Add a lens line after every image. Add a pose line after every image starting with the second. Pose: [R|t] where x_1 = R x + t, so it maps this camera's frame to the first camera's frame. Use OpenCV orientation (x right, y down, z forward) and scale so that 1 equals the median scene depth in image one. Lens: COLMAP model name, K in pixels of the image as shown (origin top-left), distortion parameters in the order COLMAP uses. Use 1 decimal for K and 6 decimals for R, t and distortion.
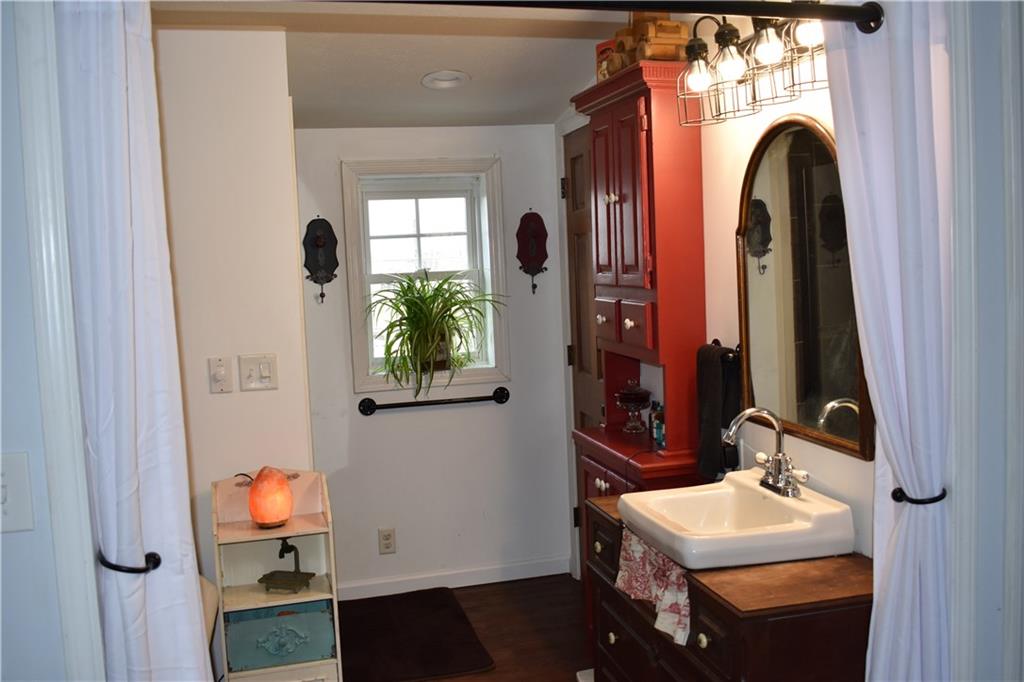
lens RADIAL K [[968.7, 0, 511.9], [0, 968.7, 342.2], [0, 0, 1]] dist [-0.065245, 0.000000]
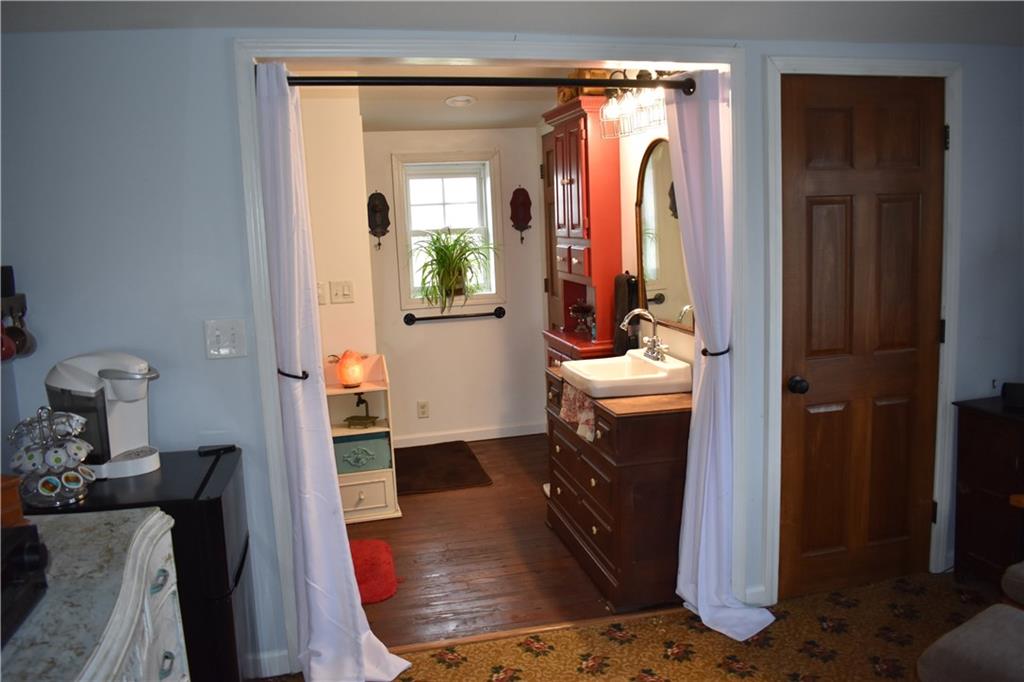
lens RADIAL K [[808.6, 0, 511.9], [0, 808.6, 334.3], [0, 0, 1]] dist [-0.094516, 0.015732]
pose [[0.999838, 0.002538, -0.017817, 0.039519], [-0.001521, 0.998379, 0.056898, 0.024045], [0.017933, -0.056861, 0.998221, -0.311810]]
